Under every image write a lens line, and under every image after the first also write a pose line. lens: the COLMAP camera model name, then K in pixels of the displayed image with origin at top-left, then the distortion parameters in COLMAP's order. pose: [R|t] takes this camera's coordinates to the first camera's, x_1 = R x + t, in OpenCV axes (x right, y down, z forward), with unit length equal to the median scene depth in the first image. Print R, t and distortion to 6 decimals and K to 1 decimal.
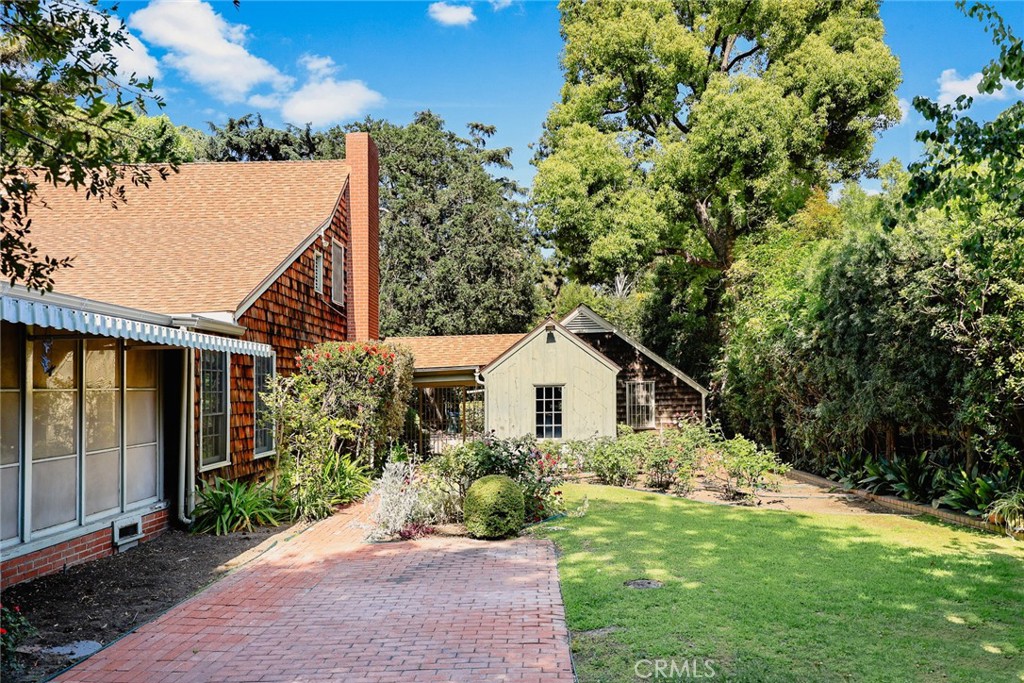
lens RADIAL K [[790.0, 0, 512.0], [0, 790.0, 341.5], [0, 0, 1]] dist [-0.000060, -0.000334]
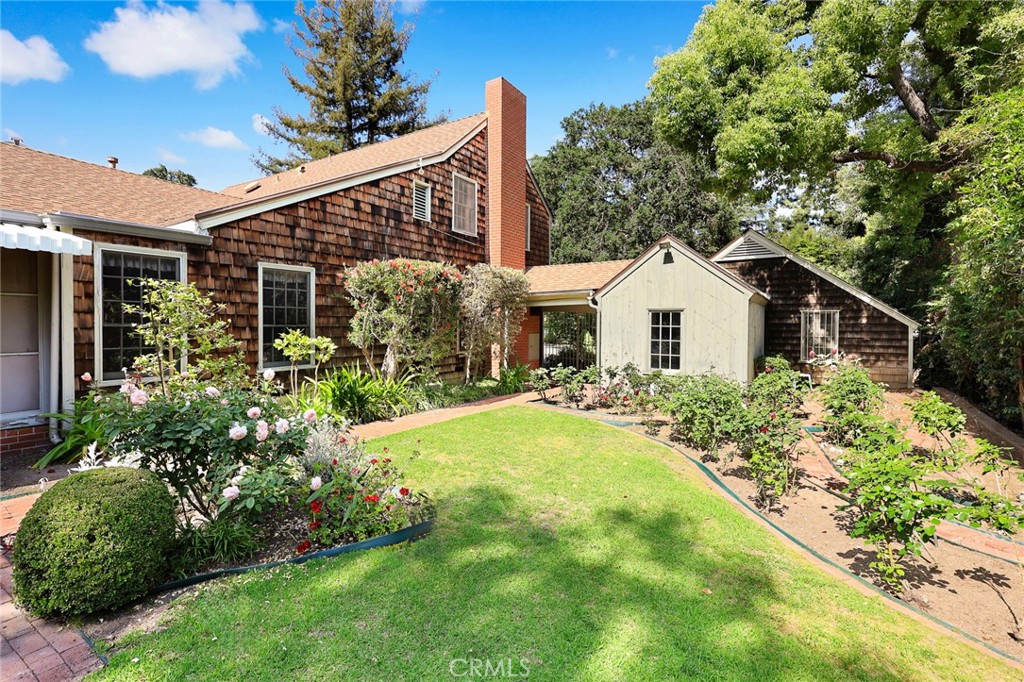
lens RADIAL K [[464.6, 0, 512.5], [0, 464.6, 313.4], [0, 0, 1]] dist [-0.000766, 0.000142]
pose [[0.853464, 0.018342, -0.520828, 0.172469], [0.006002, 0.998968, 0.045016, 0.034157], [0.521117, -0.041546, 0.852474, 0.459657]]
